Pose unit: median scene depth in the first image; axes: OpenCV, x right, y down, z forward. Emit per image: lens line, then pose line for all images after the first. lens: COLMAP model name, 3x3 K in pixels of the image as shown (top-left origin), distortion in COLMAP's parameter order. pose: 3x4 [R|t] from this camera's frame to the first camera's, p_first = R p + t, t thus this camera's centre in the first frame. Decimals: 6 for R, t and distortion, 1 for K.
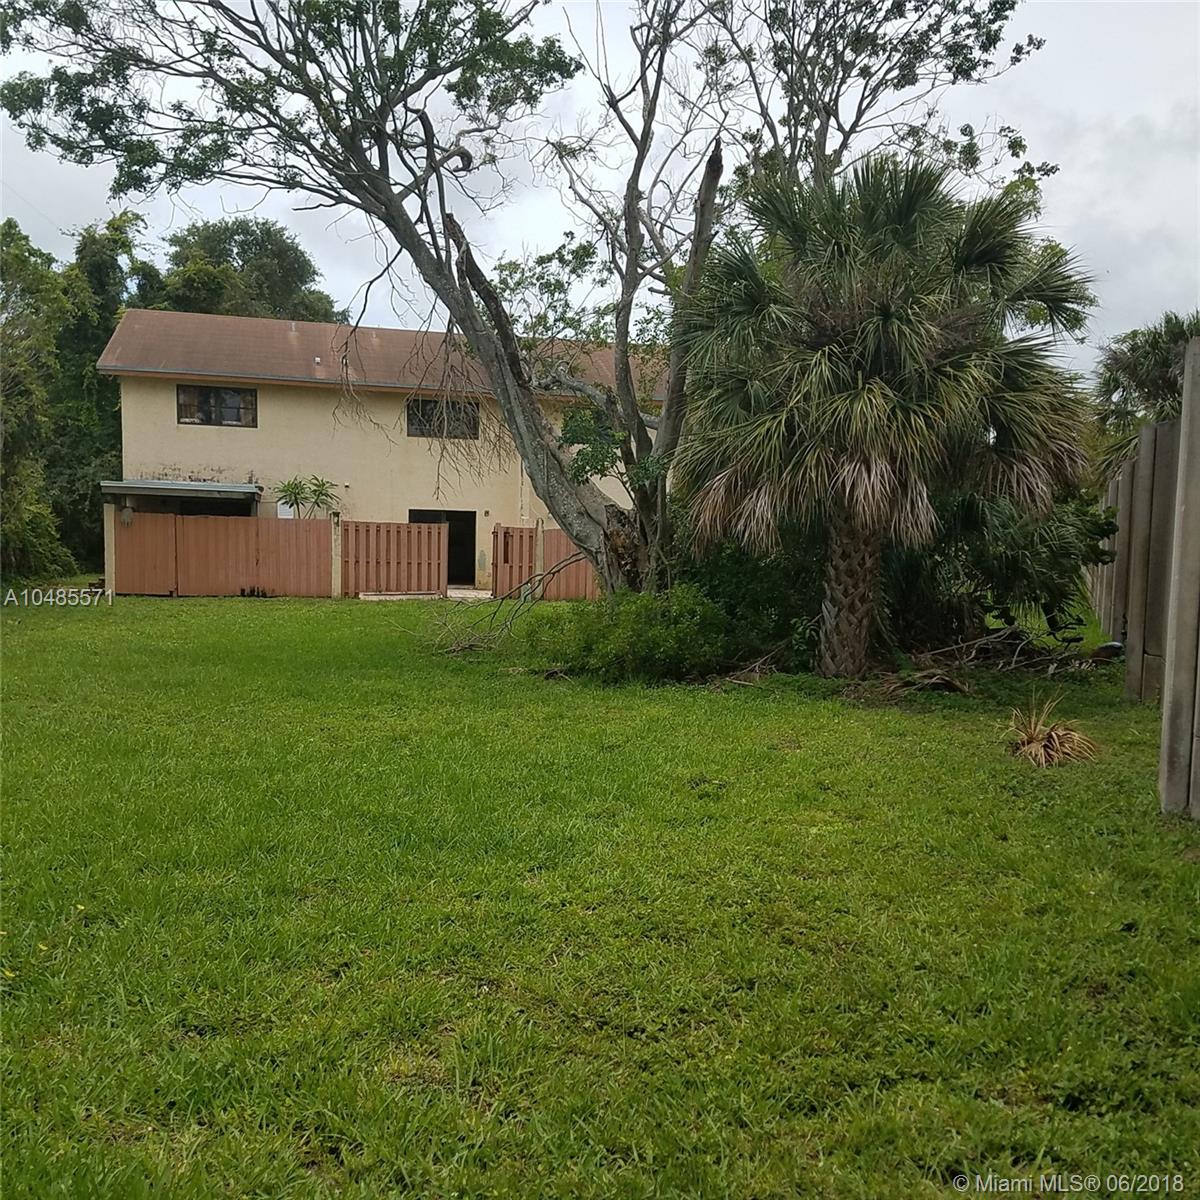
lens RADIAL K [[1203.7, 0, 594.3], [0, 1203.7, 615.7], [0, 0, 1]] dist [0.299748, -0.598328]
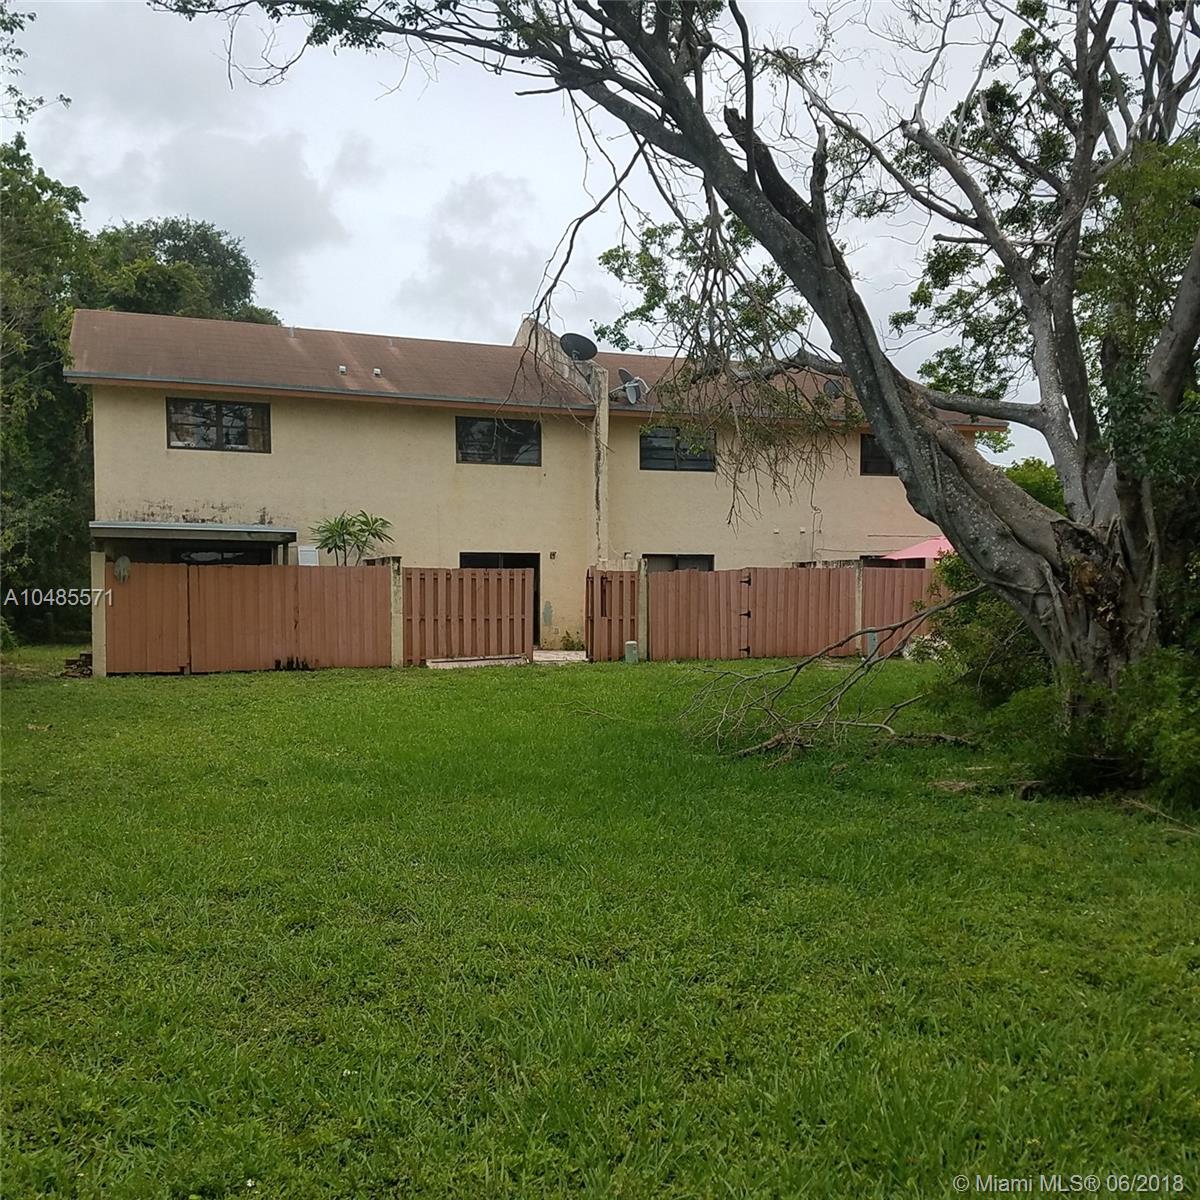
lens RADIAL K [[1203.7, 0, 594.3], [0, 1203.7, 615.7], [0, 0, 1]] dist [0.299748, -0.598328]
pose [[0.991843, -0.025877, 0.124811, -0.178453], [0.030941, 0.998767, -0.038810, -0.013327], [-0.123652, 0.042355, 0.991421, 0.215928]]
